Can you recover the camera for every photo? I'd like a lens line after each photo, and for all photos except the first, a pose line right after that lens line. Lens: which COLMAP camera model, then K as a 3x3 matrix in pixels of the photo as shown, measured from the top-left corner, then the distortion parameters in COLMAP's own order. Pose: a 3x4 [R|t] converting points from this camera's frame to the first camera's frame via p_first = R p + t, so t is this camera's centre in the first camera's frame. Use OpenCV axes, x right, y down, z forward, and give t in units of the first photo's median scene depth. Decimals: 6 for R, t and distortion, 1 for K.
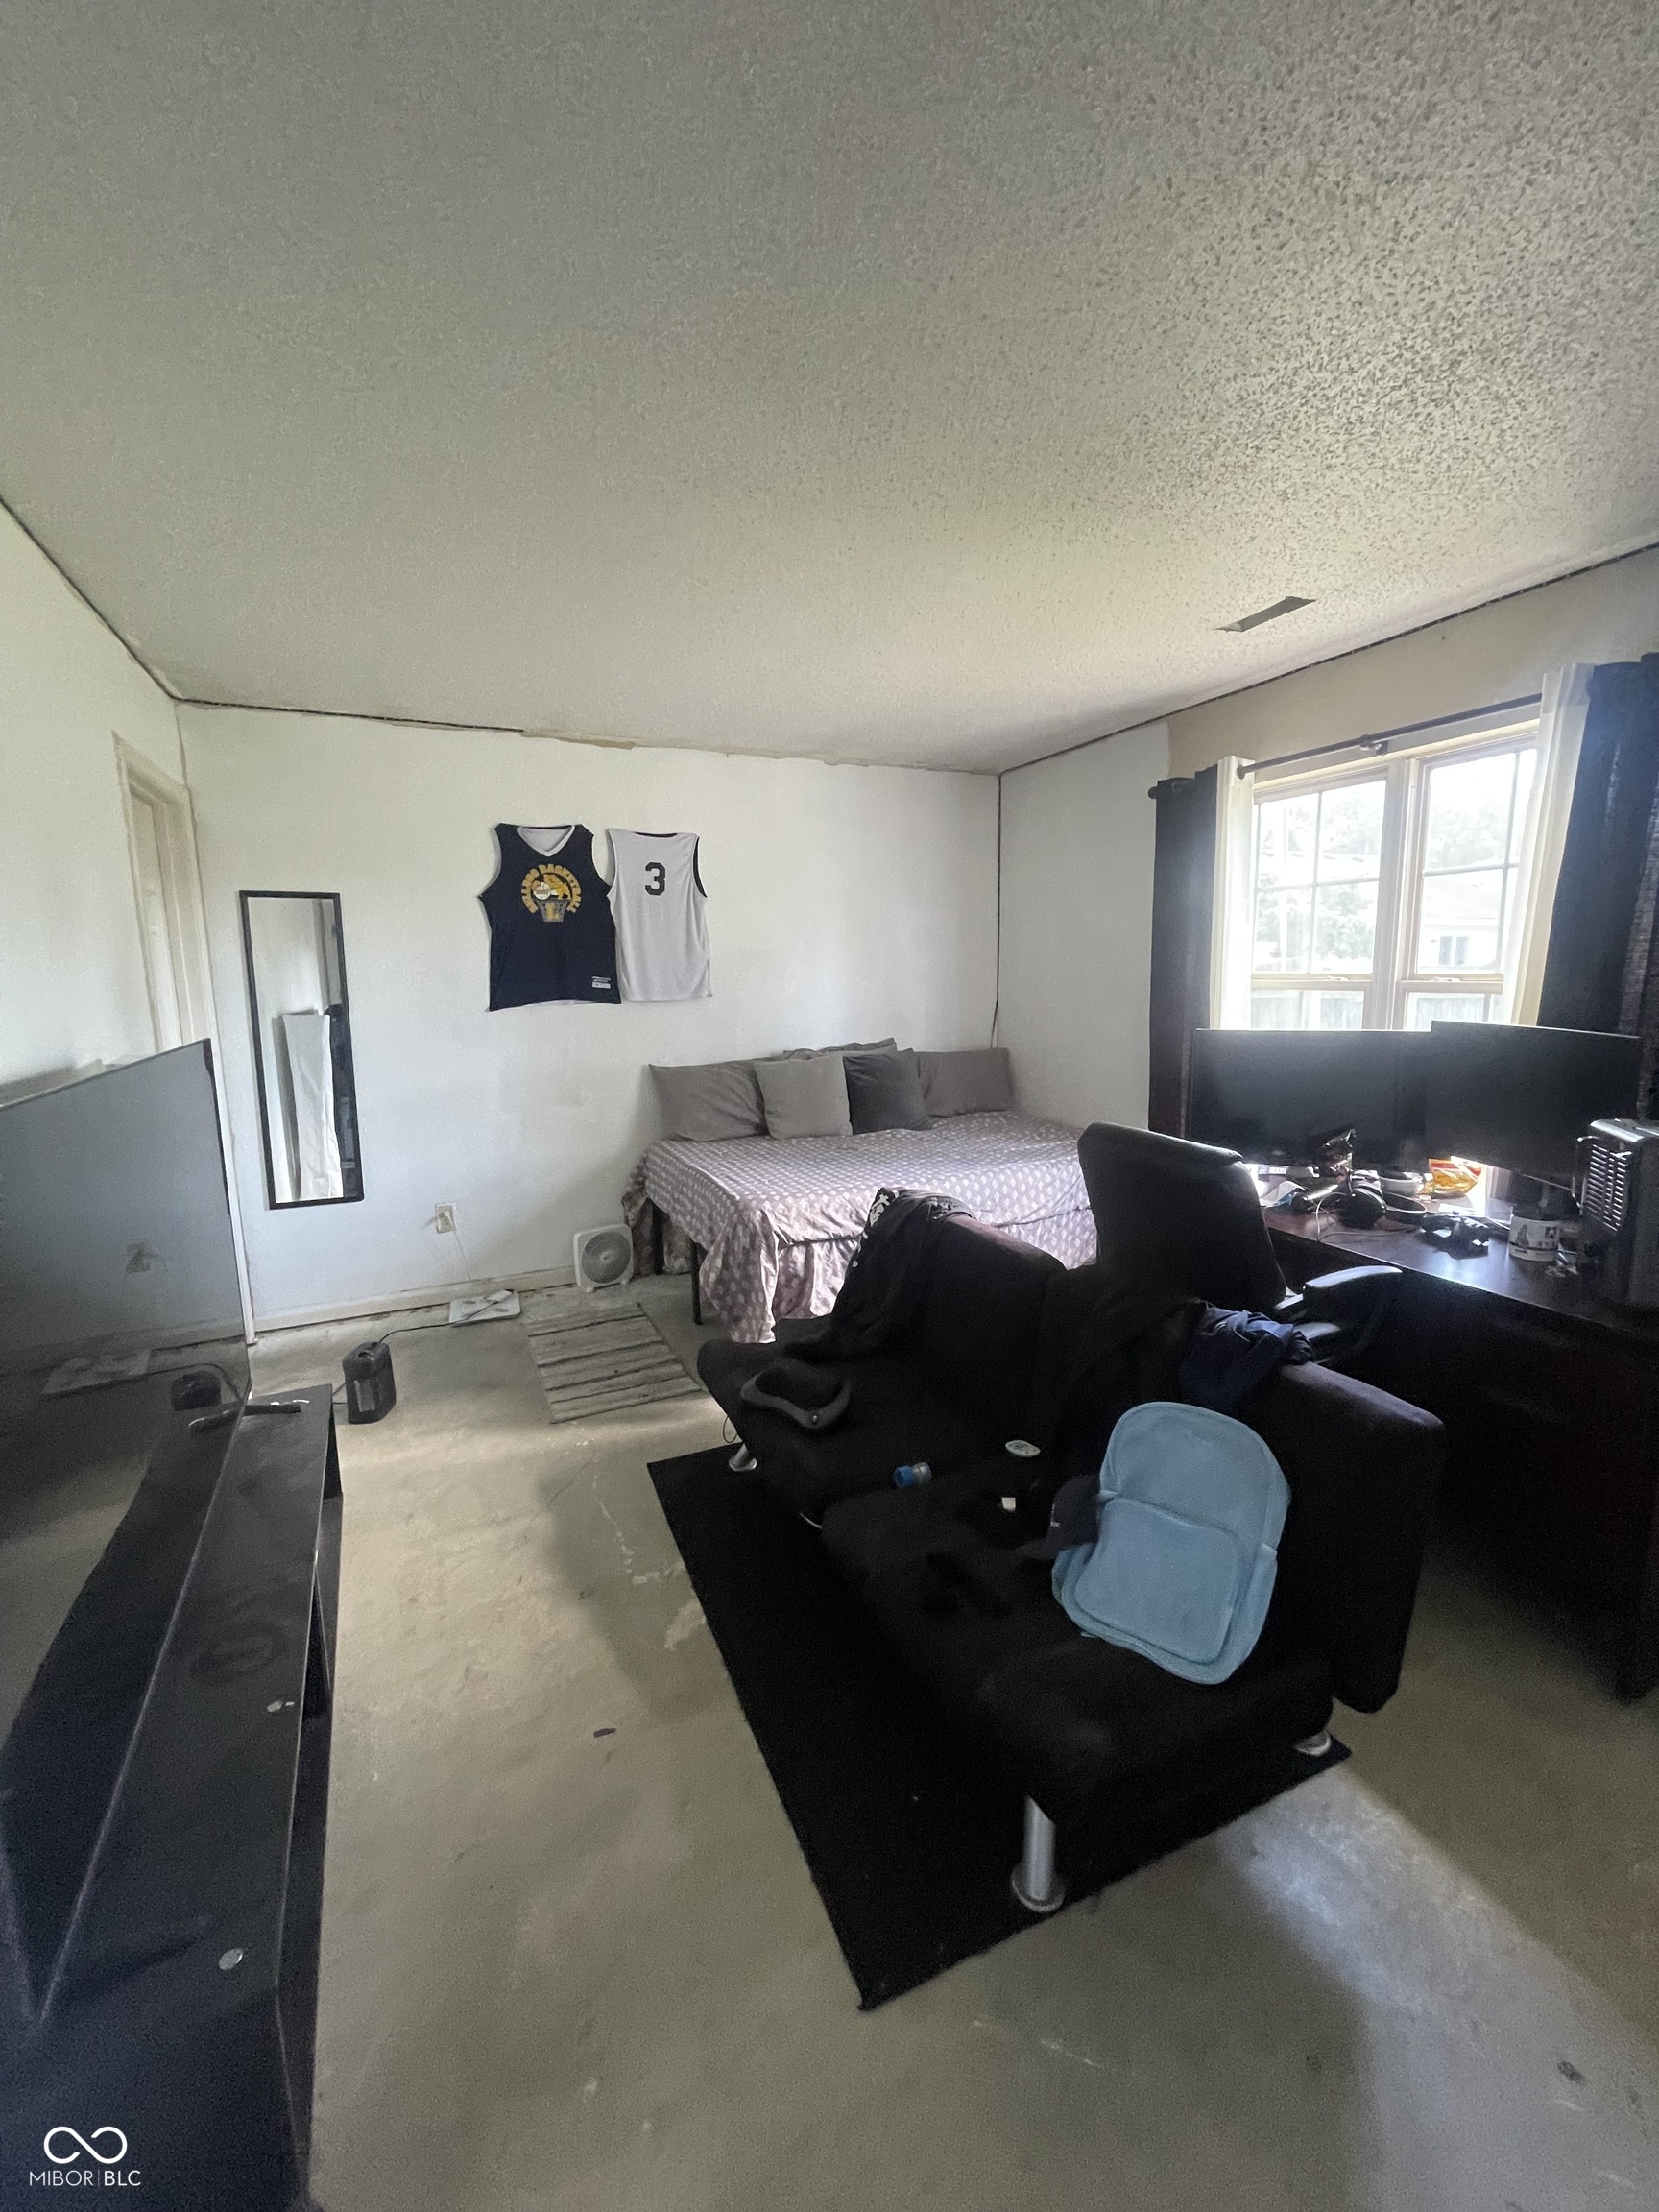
lens RADIAL K [[898.0, 0, 829.5], [0, 898.0, 1106.0], [0, 0, 1]] dist [0.008203, -0.000293]
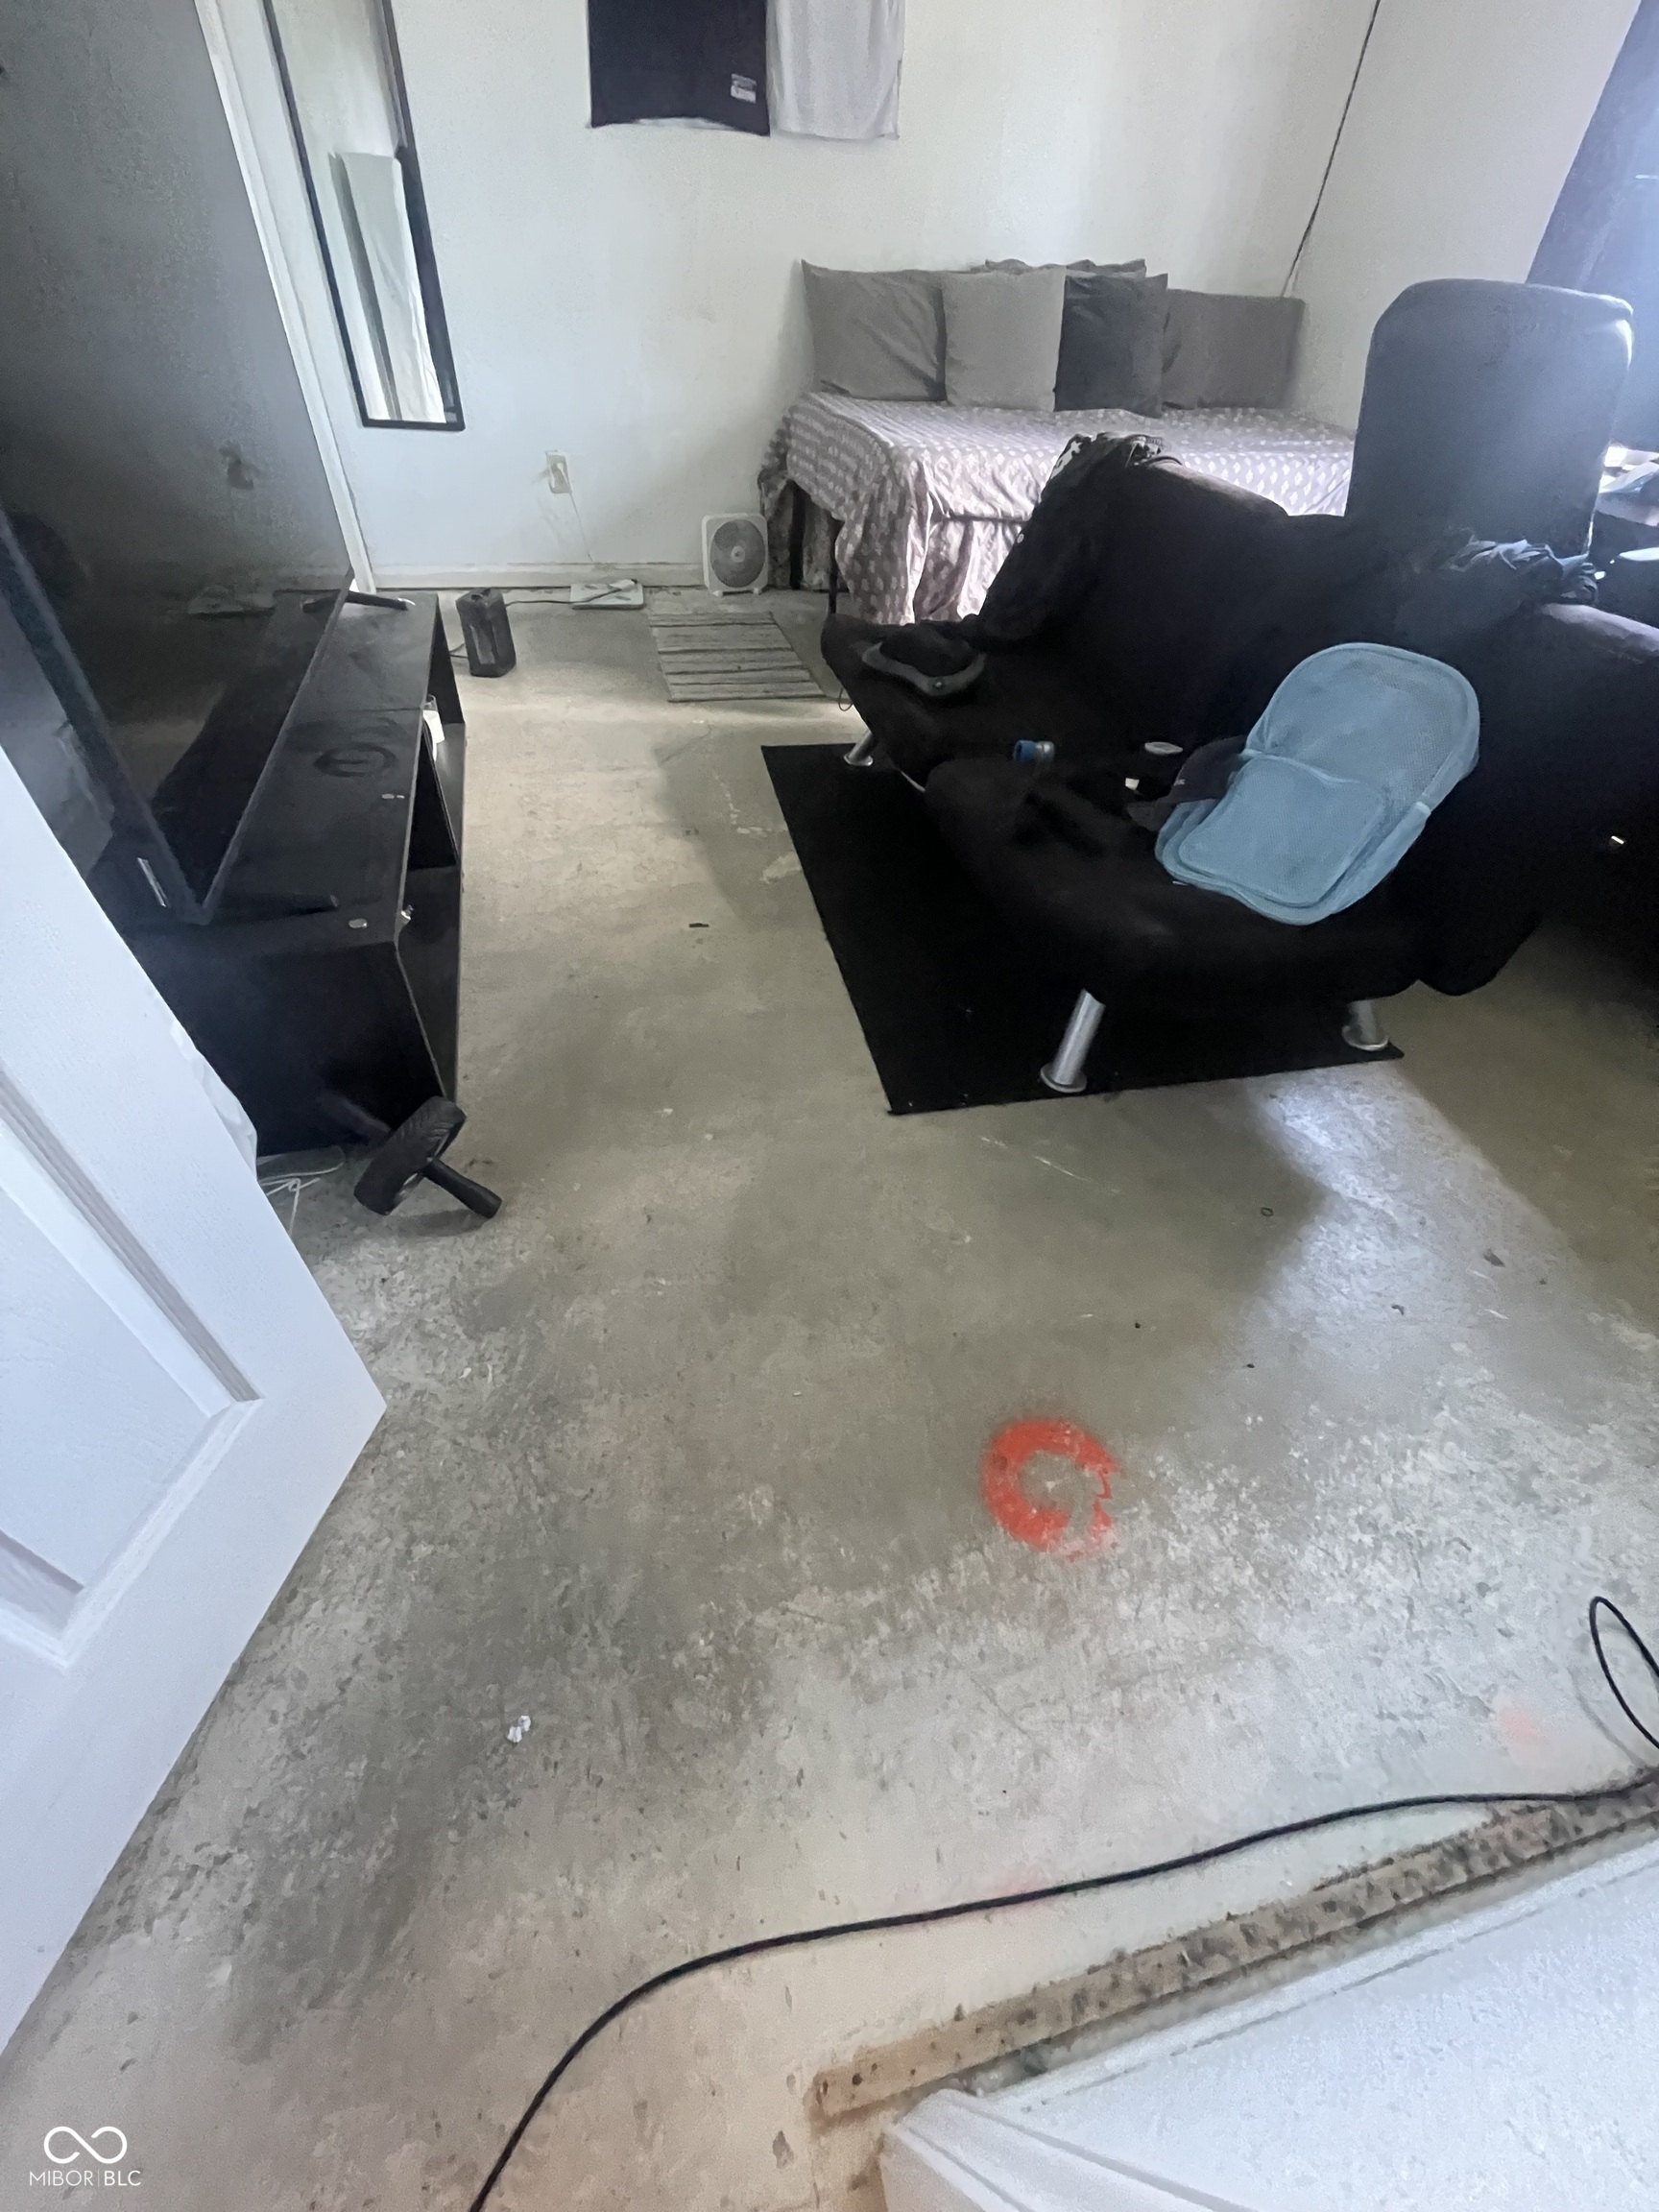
lens RADIAL K [[898.0, 0, 829.5], [0, 898.0, 1106.0], [0, 0, 1]] dist [0.008203, -0.000293]
pose [[0.978756, 0.178939, -0.100091, 0.030450], [-0.091121, 0.816947, 0.569468, 0.134735], [0.183669, -0.548250, 0.815897, 0.010964]]
